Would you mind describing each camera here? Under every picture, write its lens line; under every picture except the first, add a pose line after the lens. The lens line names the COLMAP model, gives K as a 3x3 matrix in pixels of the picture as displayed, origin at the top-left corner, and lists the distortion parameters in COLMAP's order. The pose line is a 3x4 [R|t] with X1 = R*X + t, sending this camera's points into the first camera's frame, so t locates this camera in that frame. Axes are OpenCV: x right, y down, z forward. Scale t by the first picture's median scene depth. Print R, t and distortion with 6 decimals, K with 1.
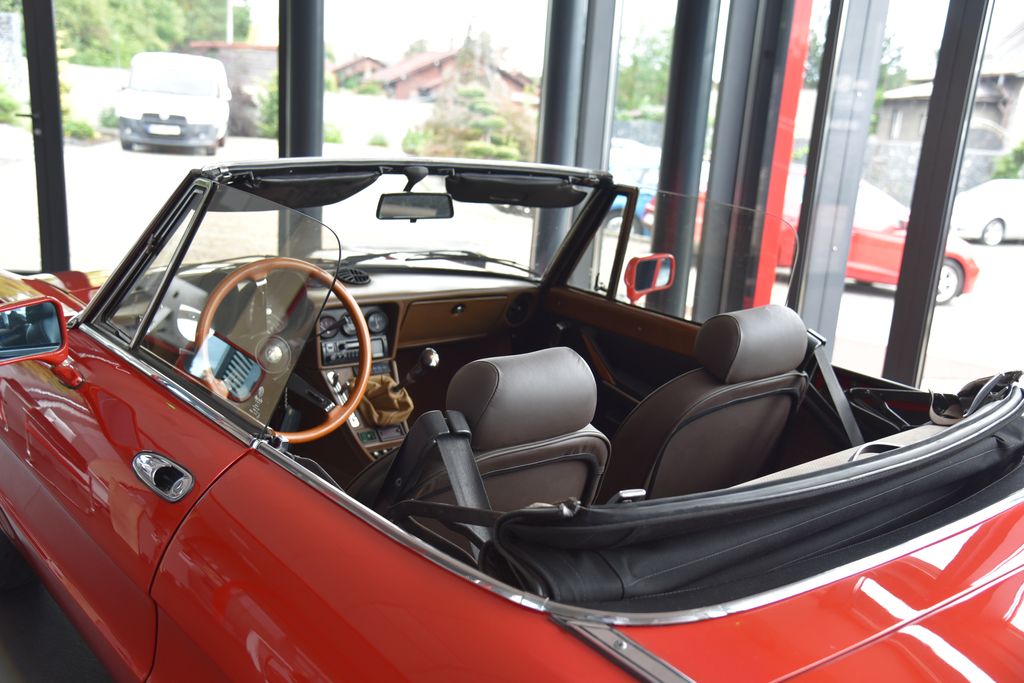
lens RADIAL K [[938.8, 0, 512.0], [0, 938.8, 341.5], [0, 0, 1]] dist [0.043318, 0.020812]
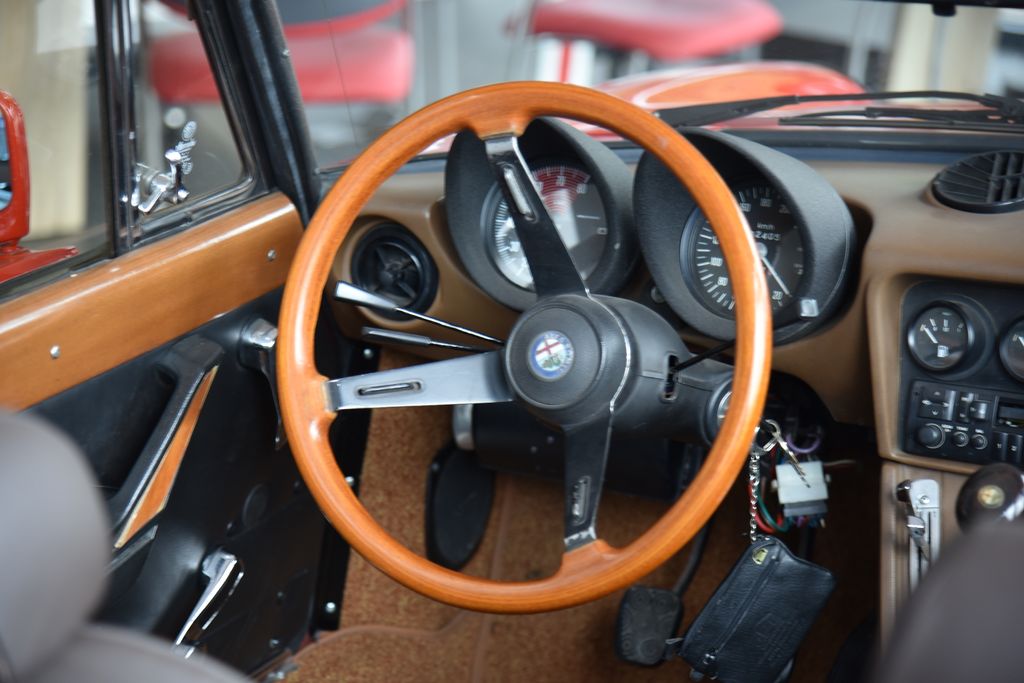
lens RADIAL K [[2655.4, 0, 512.0], [0, 2655.4, 341.5], [0, 0, 1]] dist [0.650948, 0.529314]
pose [[0.412155, 0.188399, -0.891422, 0.082334], [-0.194479, 0.974031, 0.115940, -0.013558], [0.890116, 0.125578, 0.438092, 0.070852]]
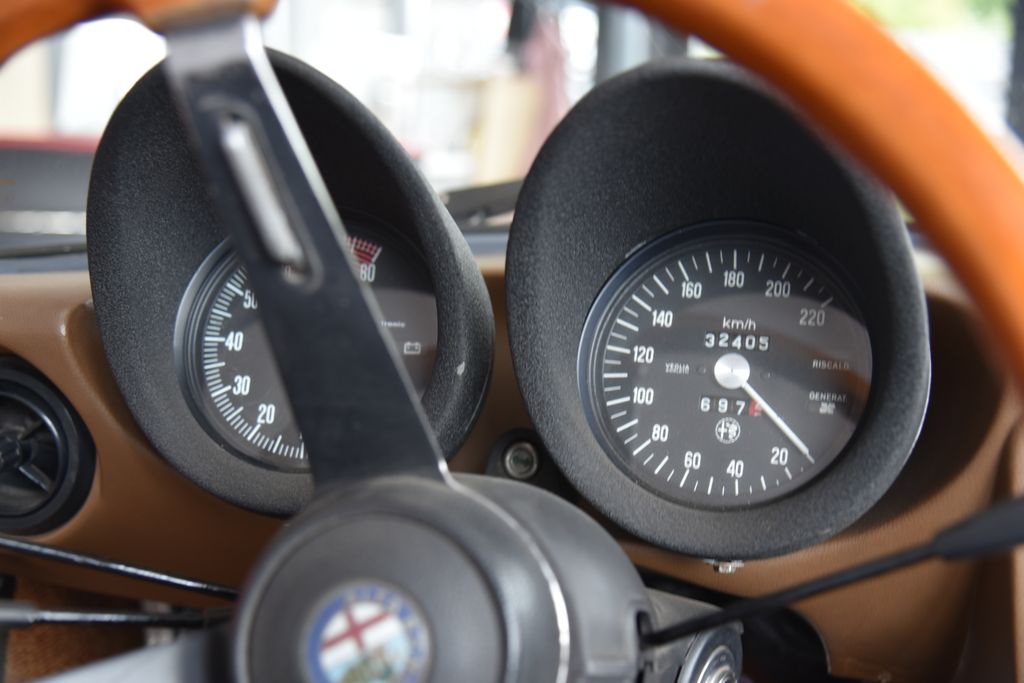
lens RADIAL K [[1316.9, 0, 512.0], [0, 1316.9, 341.5], [0, 0, 1]] dist [0.216305, 0.087424]
pose [[0.601021, 0.085842, -0.794610, -0.012481], [-0.168065, 0.985560, -0.020649, -0.003599], [0.781363, 0.145956, 0.606769, 0.116328]]
